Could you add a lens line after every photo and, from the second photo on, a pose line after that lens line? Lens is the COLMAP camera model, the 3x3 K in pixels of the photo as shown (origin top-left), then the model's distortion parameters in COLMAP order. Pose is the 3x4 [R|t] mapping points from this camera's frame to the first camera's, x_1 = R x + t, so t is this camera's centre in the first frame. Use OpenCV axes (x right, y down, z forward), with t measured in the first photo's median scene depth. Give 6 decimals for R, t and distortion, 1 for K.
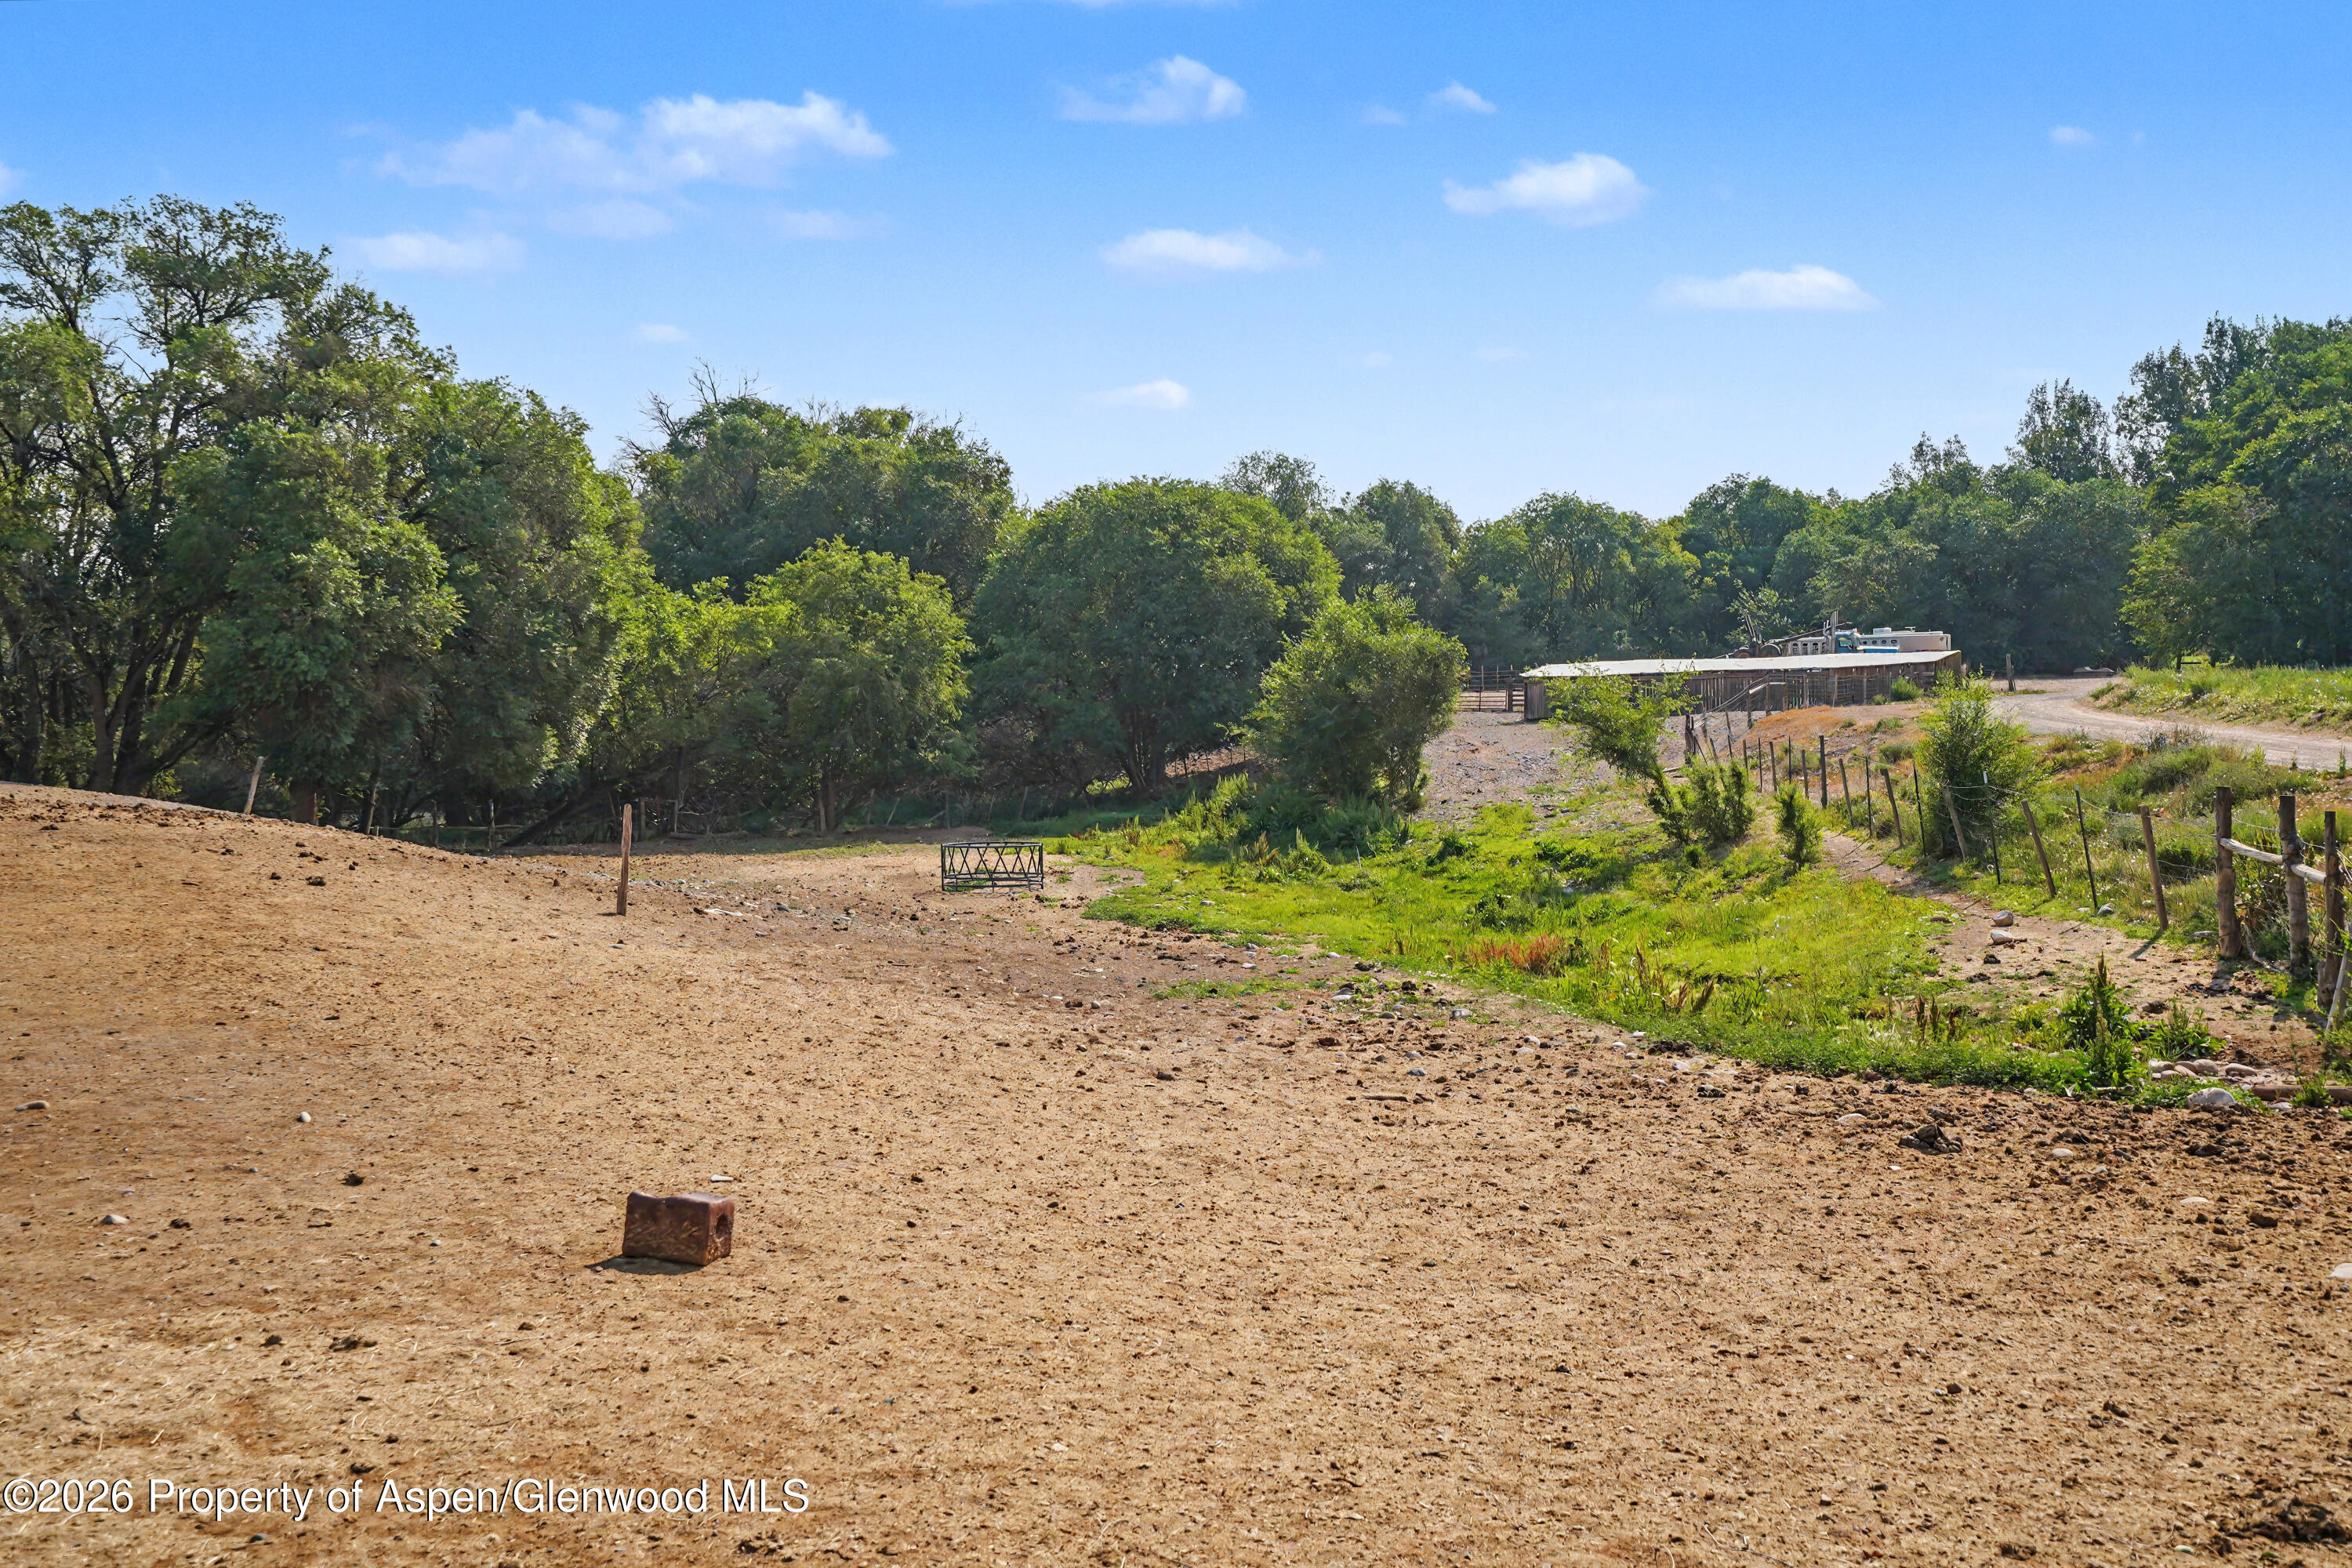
lens RADIAL K [[2275.1, 0, 1176.0], [0, 2275.1, 784.0], [0, 0, 1]] dist [0.004387, 0.142856]
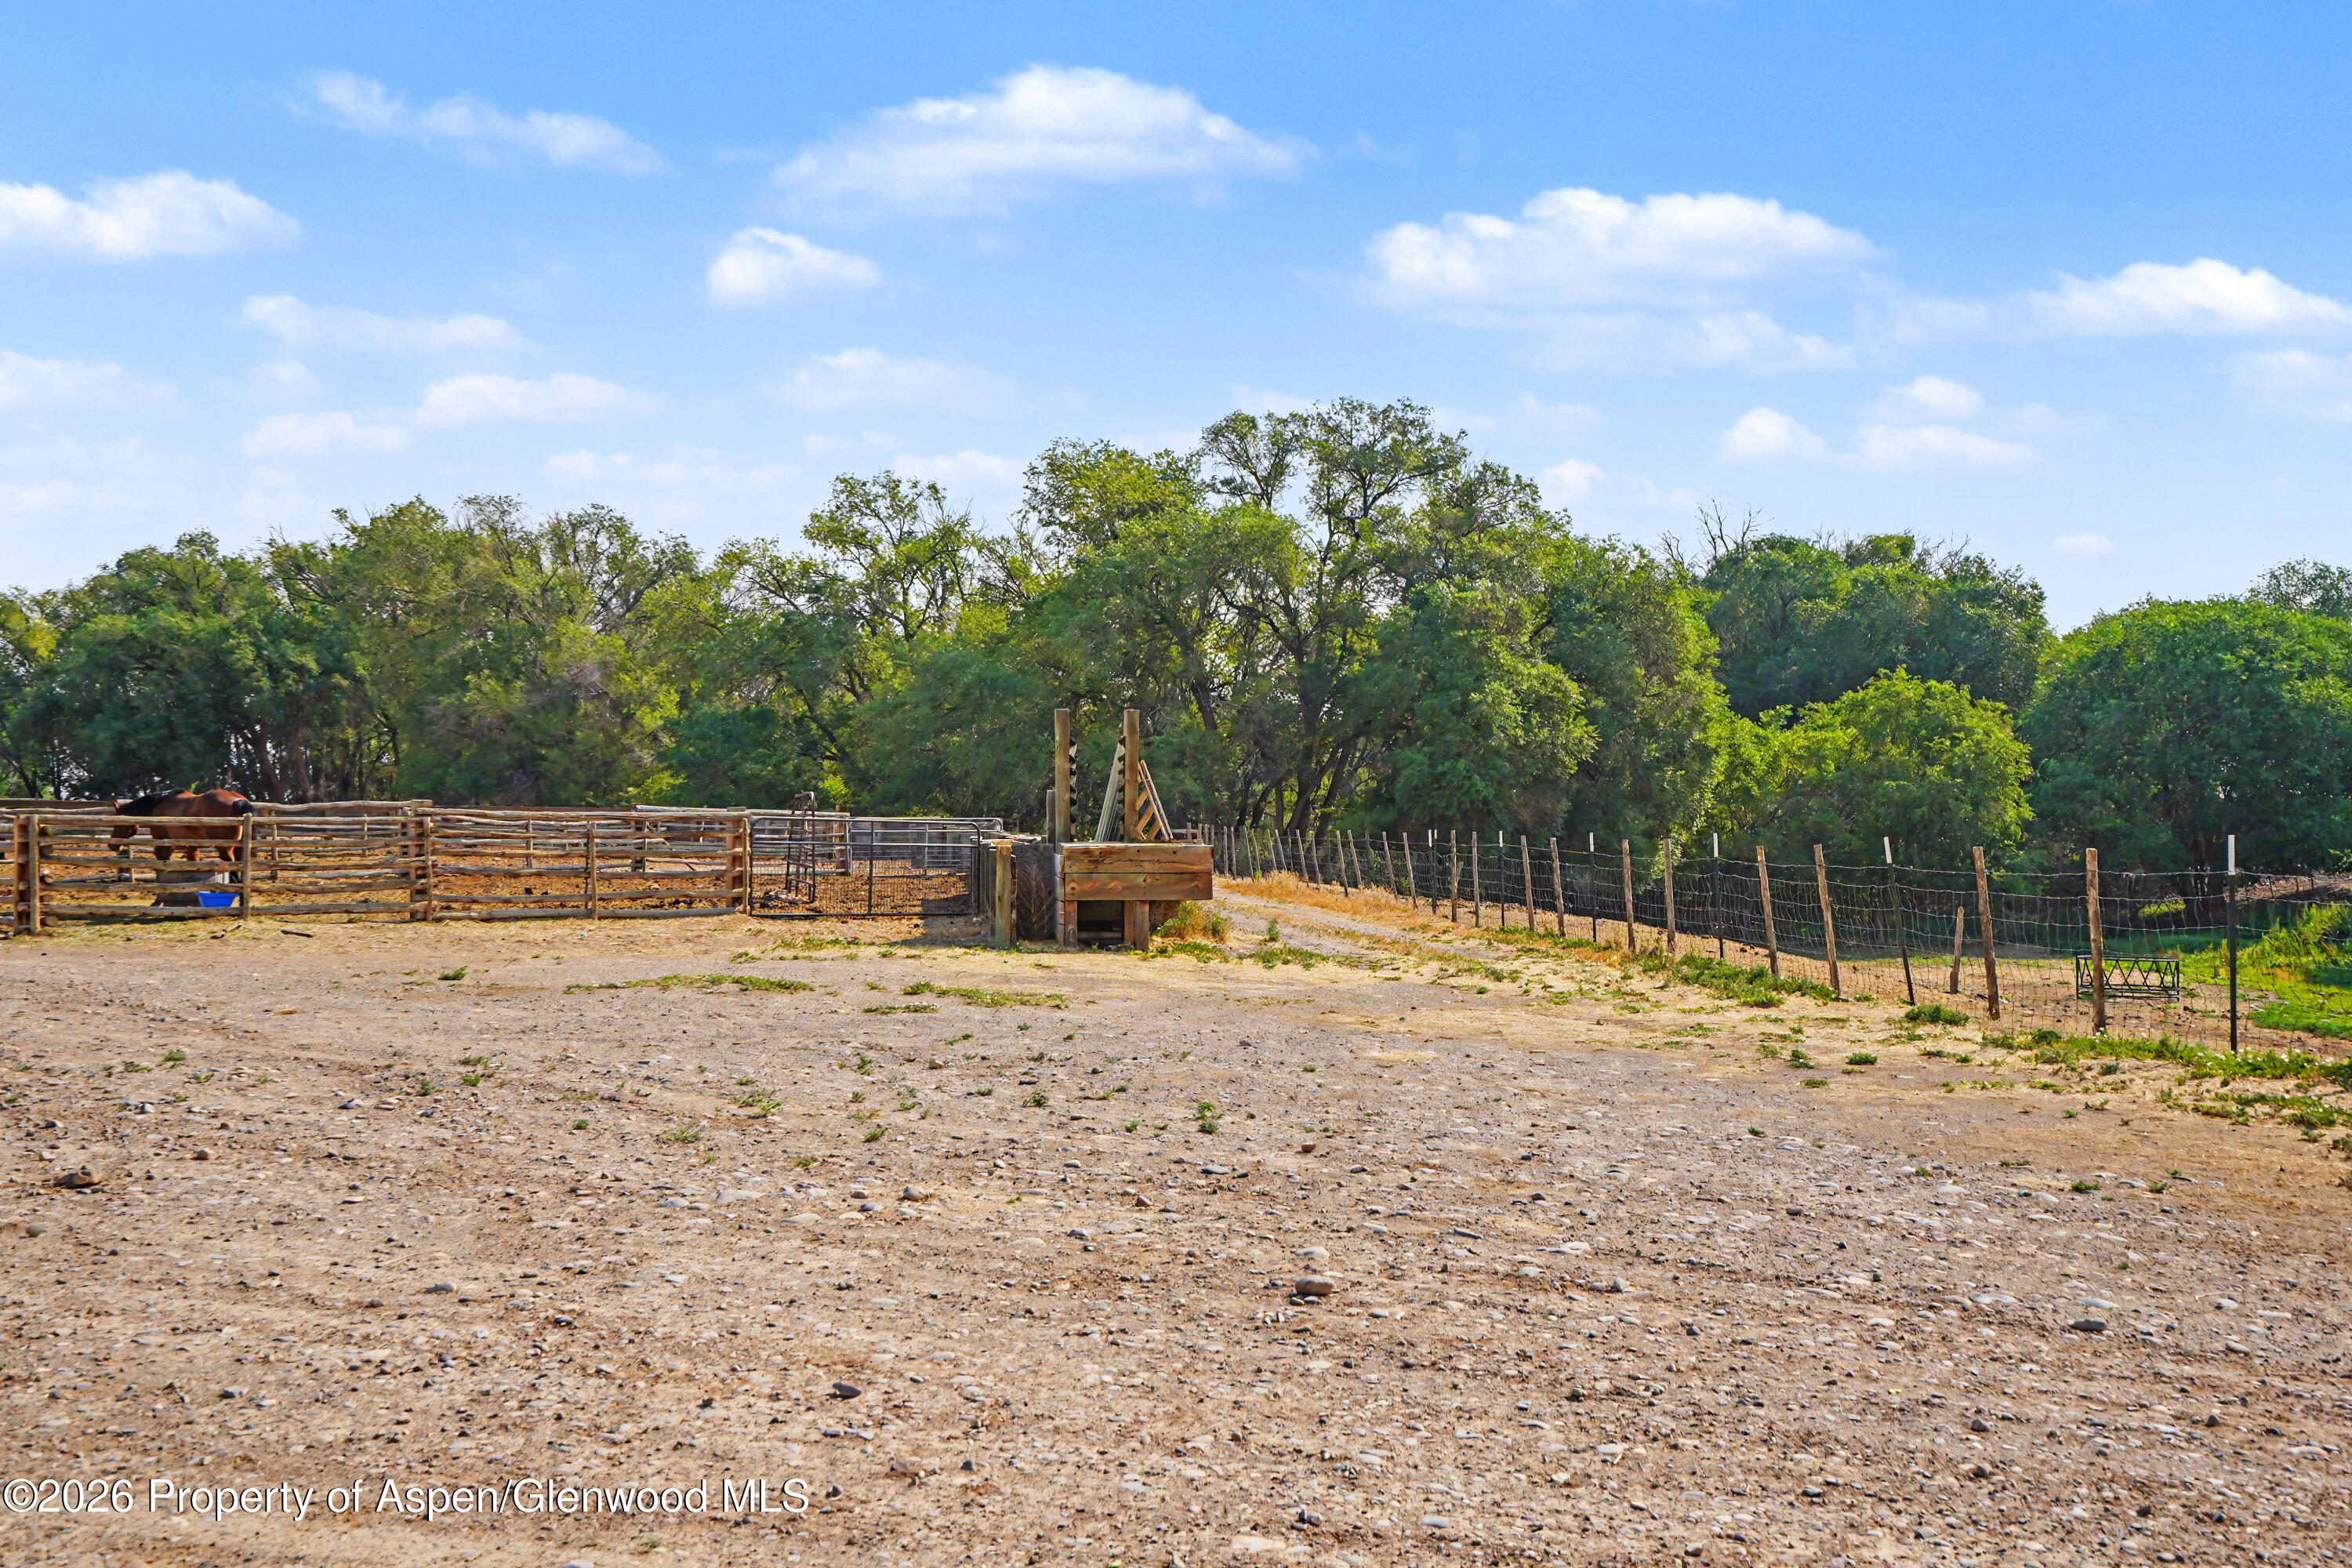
lens RADIAL K [[2275.1, 0, 1176.0], [0, 2275.1, 784.0], [0, 0, 1]] dist [0.004387, 0.142856]
pose [[0.922587, 0.007737, -0.385711, -0.051303], [-0.027101, 0.998629, -0.044794, 0.003254], [0.384835, 0.051779, 0.921532, -0.116418]]
